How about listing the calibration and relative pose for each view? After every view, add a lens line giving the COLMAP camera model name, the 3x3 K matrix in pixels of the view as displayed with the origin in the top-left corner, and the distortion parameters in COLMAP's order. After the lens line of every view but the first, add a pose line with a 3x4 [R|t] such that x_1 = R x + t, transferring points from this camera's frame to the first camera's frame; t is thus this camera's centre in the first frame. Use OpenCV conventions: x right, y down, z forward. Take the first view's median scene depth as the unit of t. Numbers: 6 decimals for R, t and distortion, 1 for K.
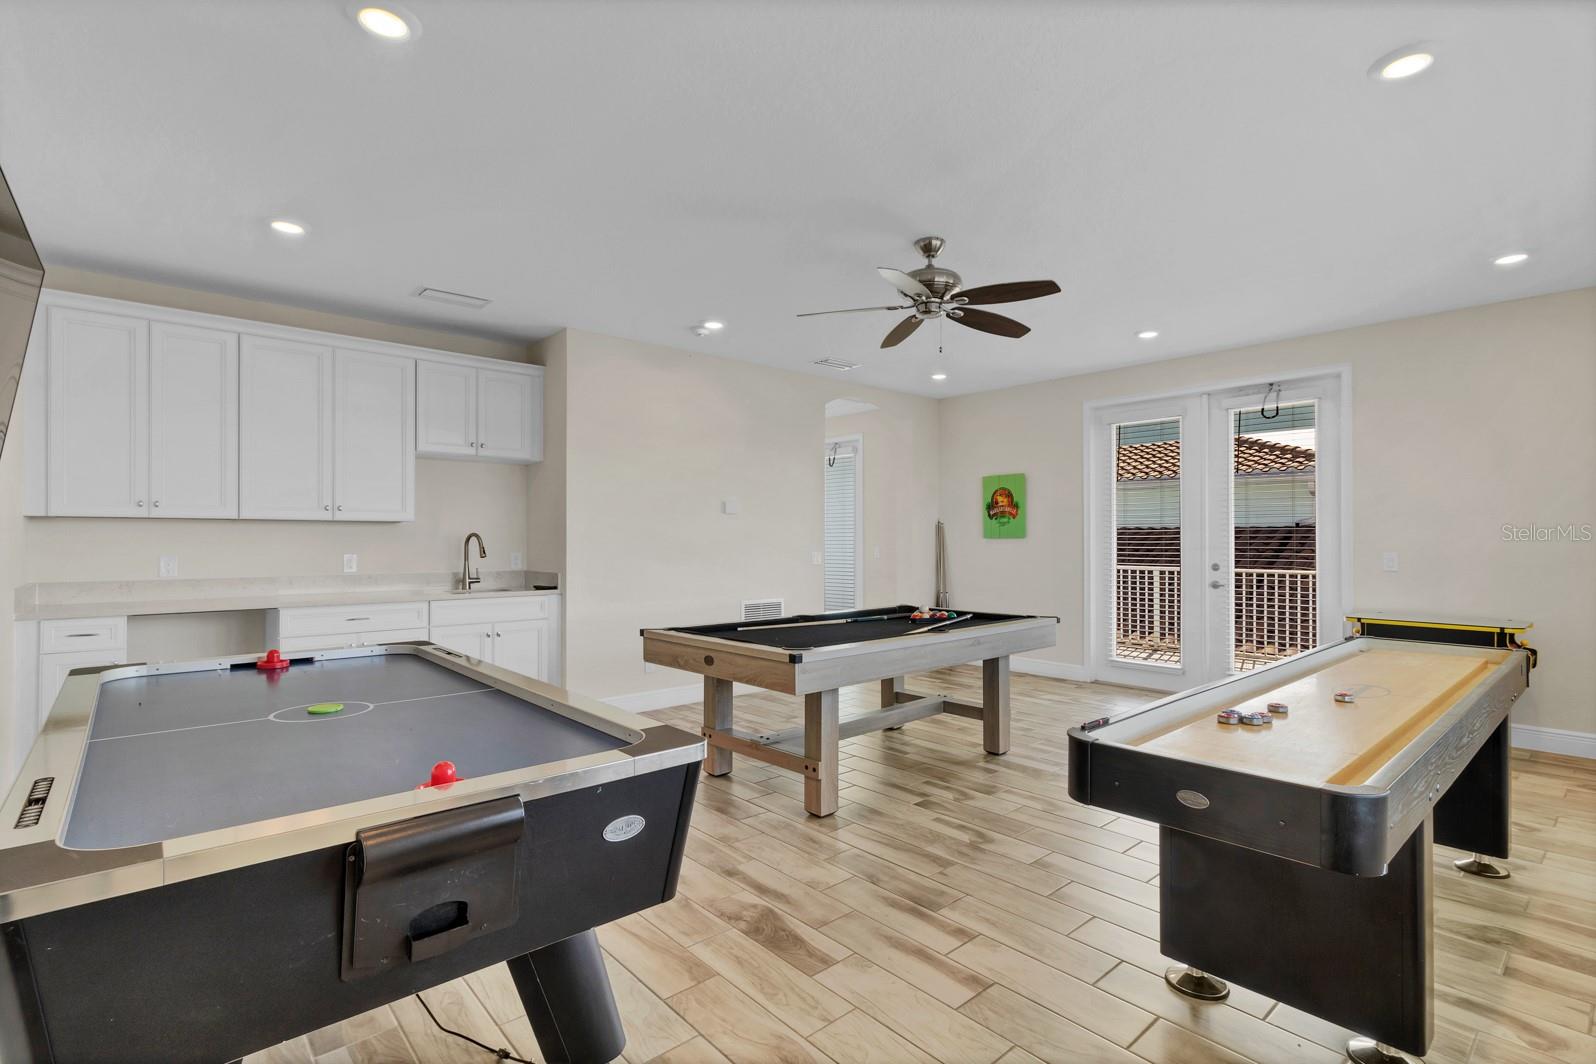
lens RADIAL K [[748.6, 0, 803.1], [0, 748.6, 536.7], [0, 0, 1]] dist [0.000689, 0.000453]
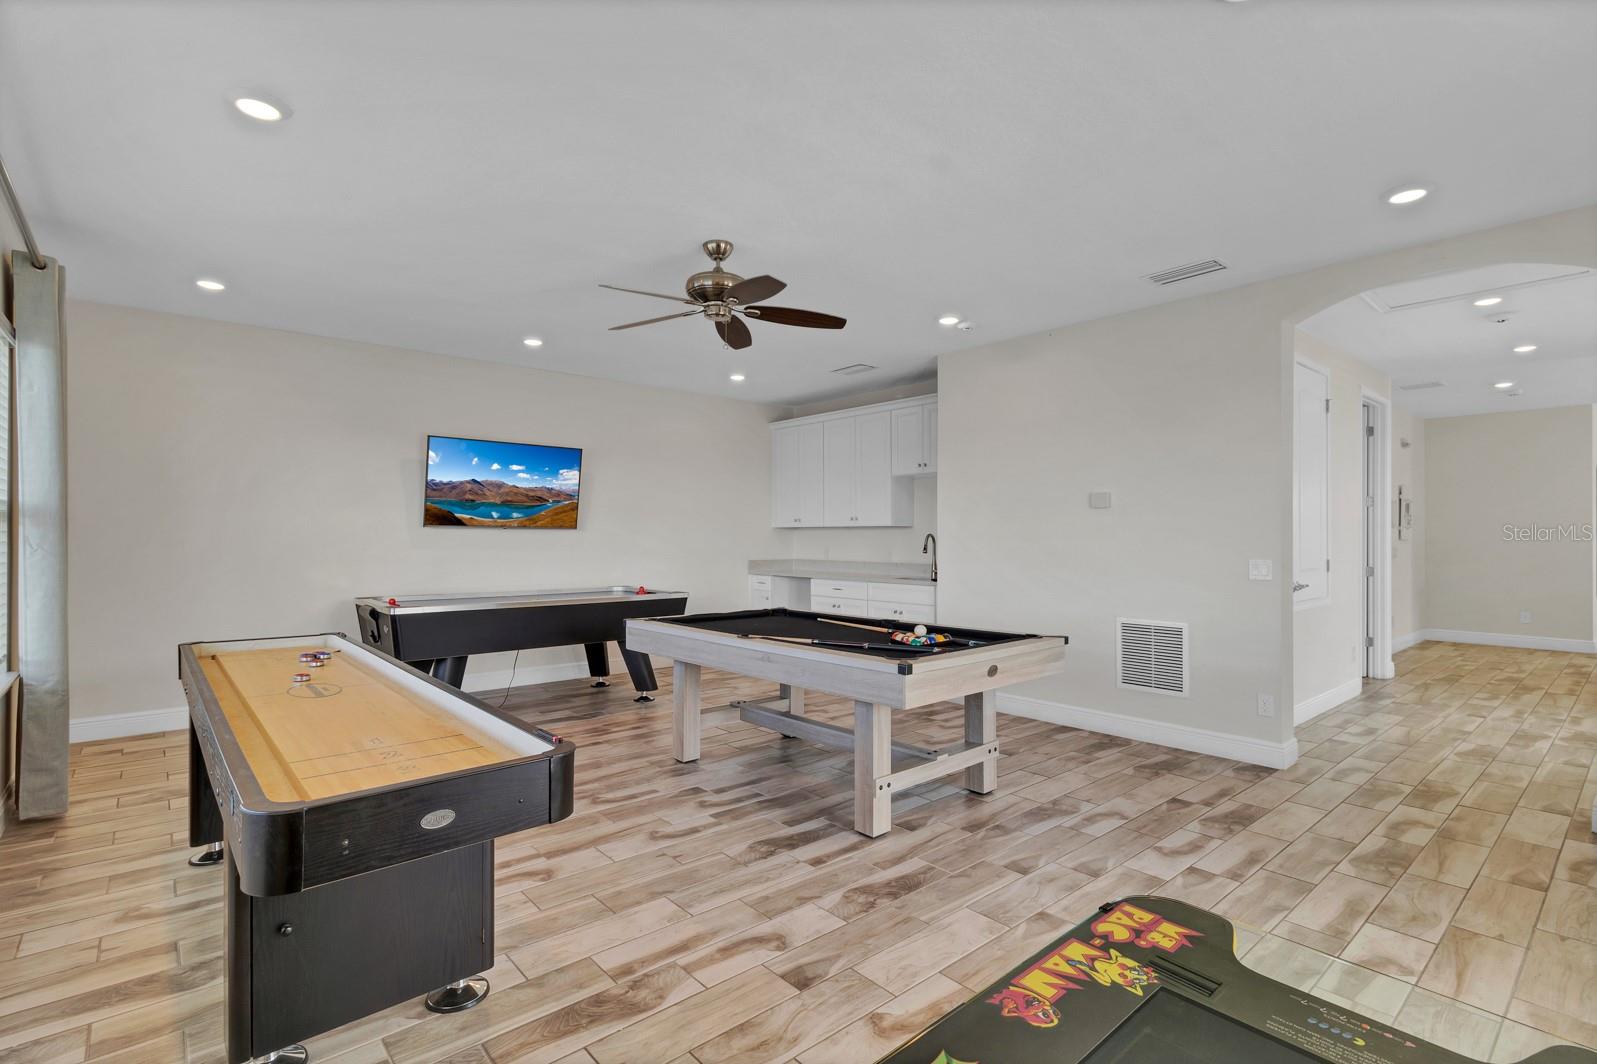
lens RADIAL K [[749.0, 0, 803.6], [0, 749.0, 536.7], [0, 0, 1]] dist [0.000689, 0.000453]
pose [[-0.003404, -0.001348, -0.999993, 1.171495], [0.001565, 0.999998, -0.001353, 0.001280], [0.999993, -0.001569, -0.003402, 1.110784]]
